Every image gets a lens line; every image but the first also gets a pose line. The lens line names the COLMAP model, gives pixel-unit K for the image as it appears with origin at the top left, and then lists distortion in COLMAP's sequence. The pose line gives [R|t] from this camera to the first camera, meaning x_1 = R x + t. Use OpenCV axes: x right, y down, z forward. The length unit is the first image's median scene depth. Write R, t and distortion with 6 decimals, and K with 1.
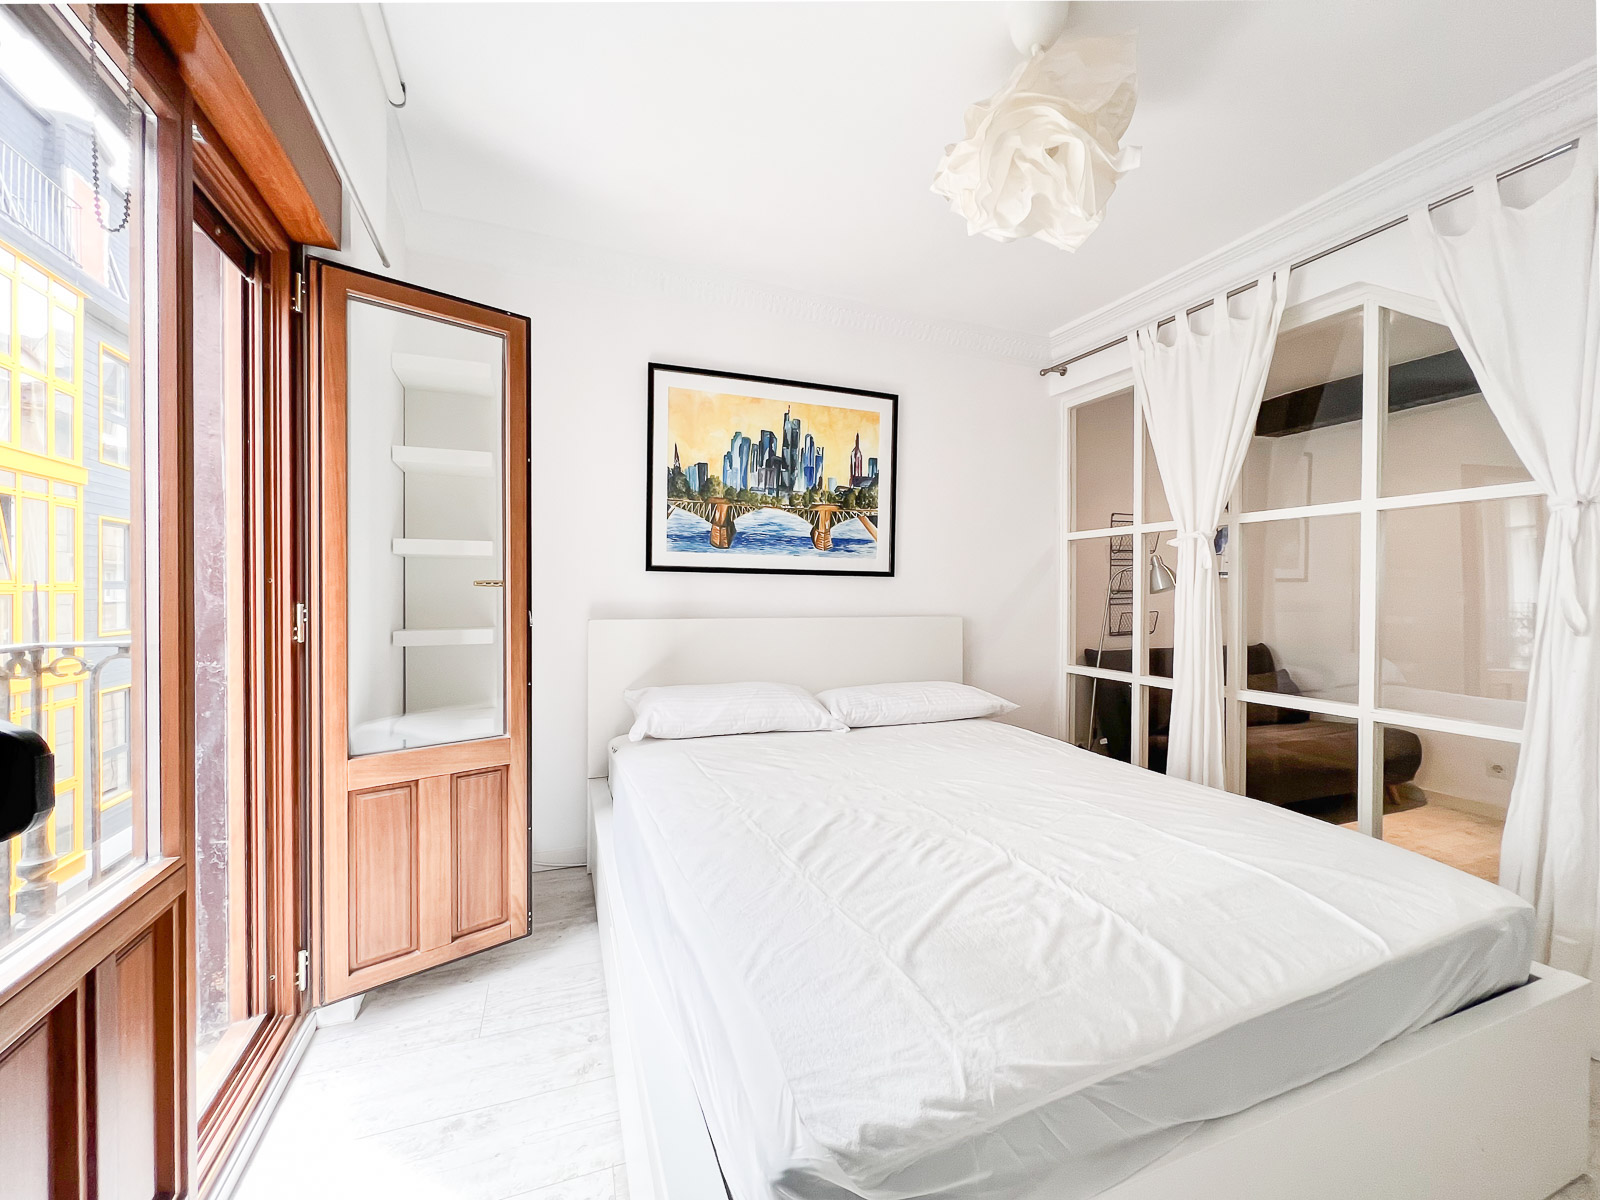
lens RADIAL K [[631.2, 0, 829.1], [0, 631.2, 609.1], [0, 0, 1]] dist [-0.000388, -0.000488]
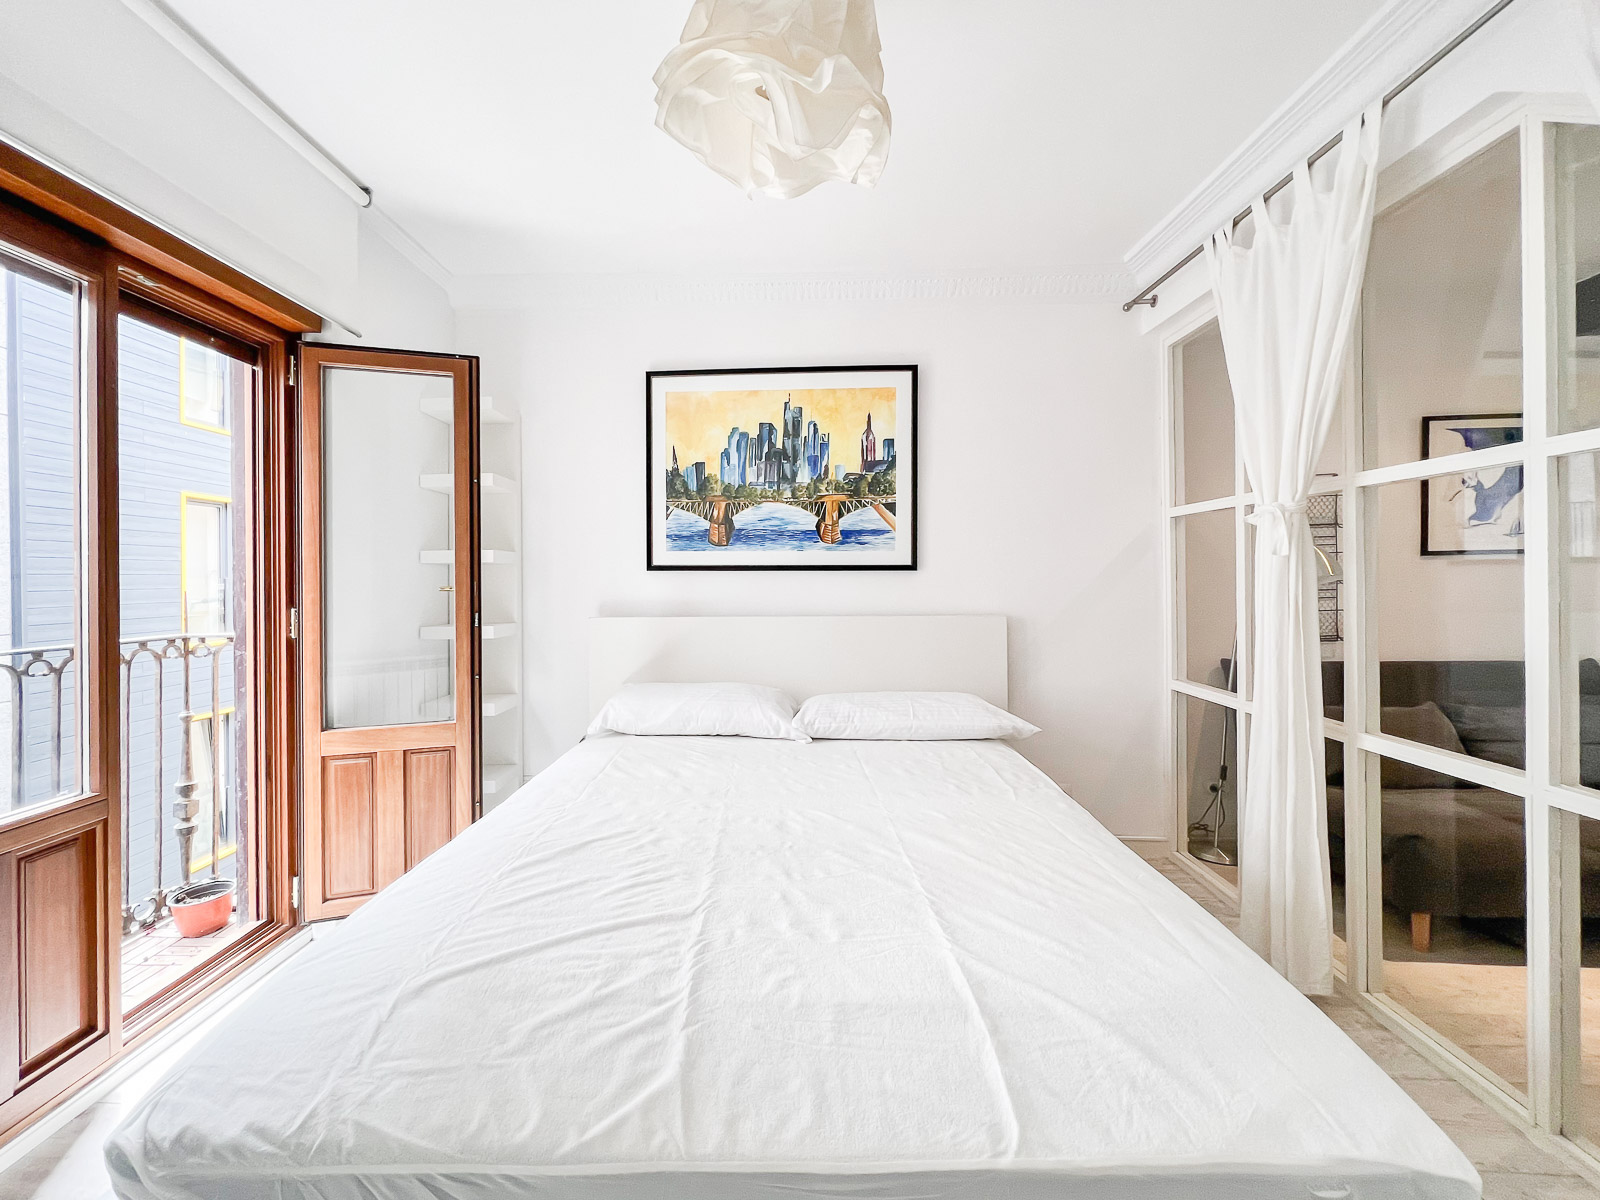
lens RADIAL K [[661.2, 0, 798.2], [0, 661.2, 585.9], [0, 0, 1]] dist [-0.000429, 0.000357]
pose [[0.912913, -0.005636, -0.408115, 0.376726], [0.000791, 0.999927, -0.012039, -0.021020], [0.408153, 0.010668, 0.912851, 0.101108]]
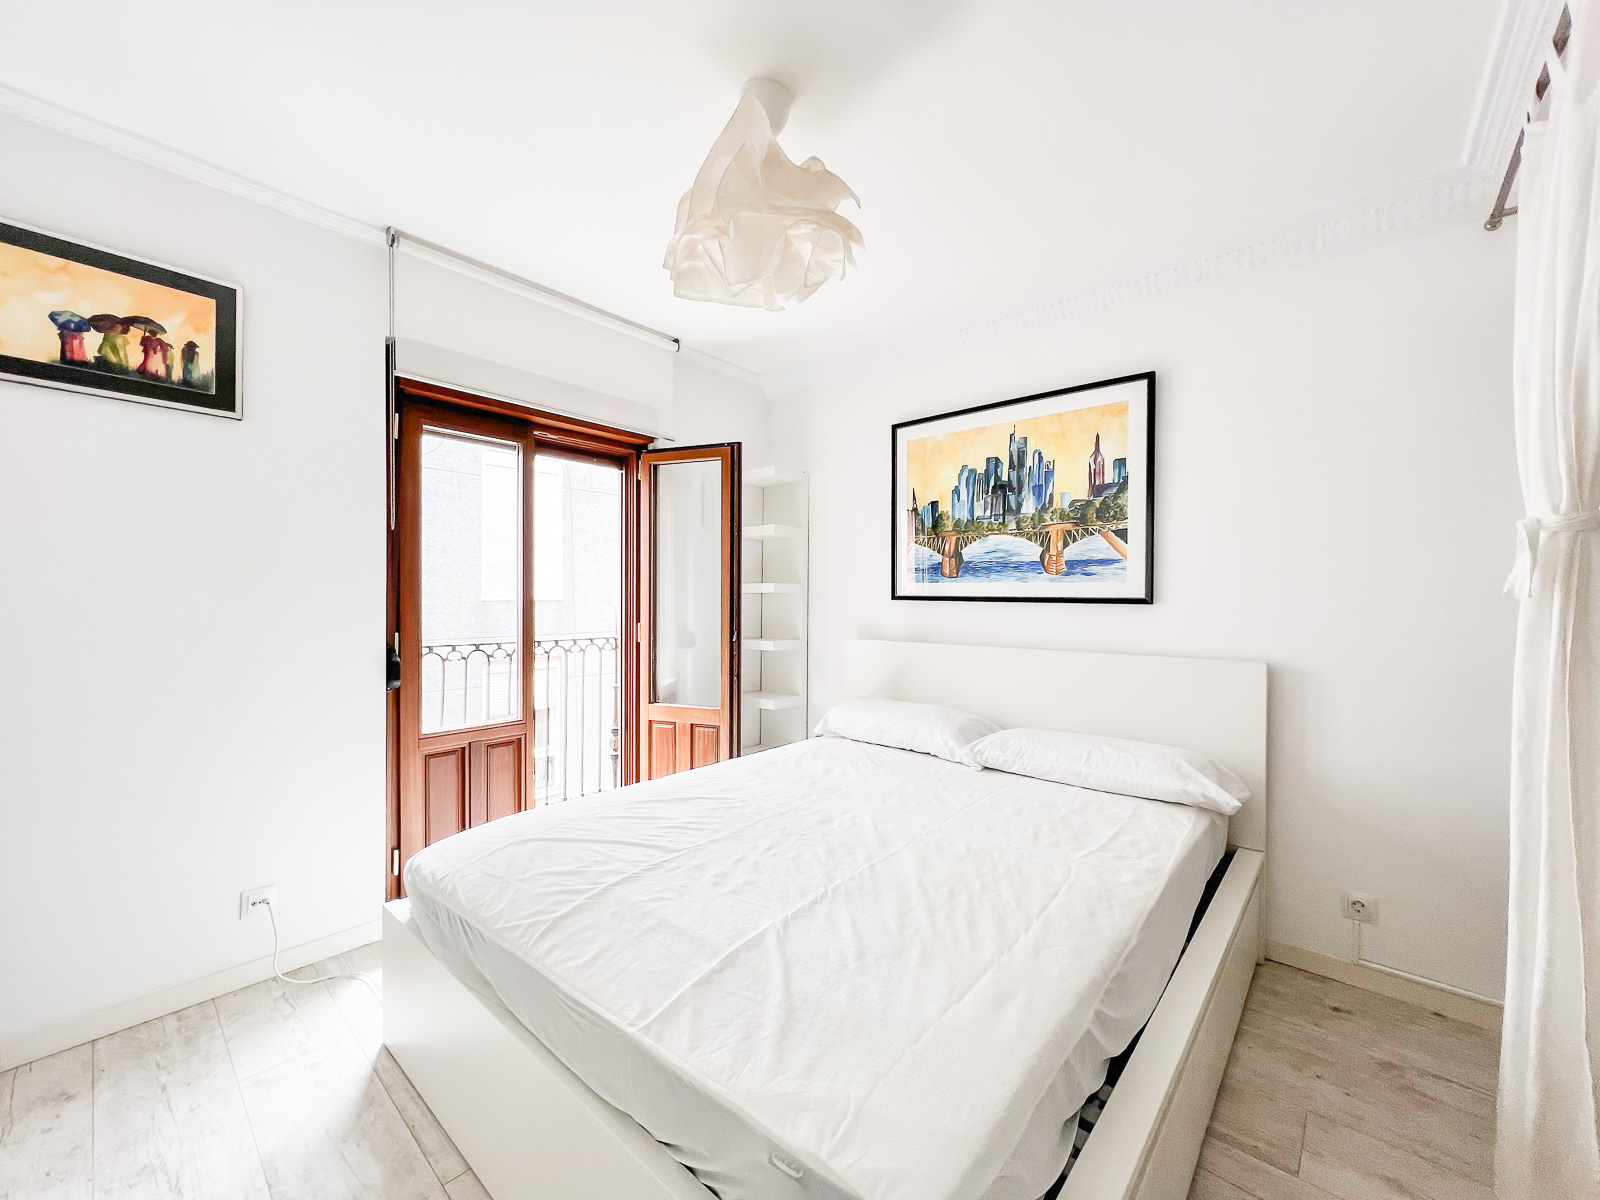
lens RADIAL K [[661.2, 0, 814.8], [0, 661.2, 611.2], [0, 0, 1]] dist [-0.000429, 0.000357]
pose [[0.457902, 0.015858, -0.888861, 0.731377], [-0.028606, 0.999586, 0.003097, -0.038221], [0.888542, 0.024009, 0.458166, 0.296776]]
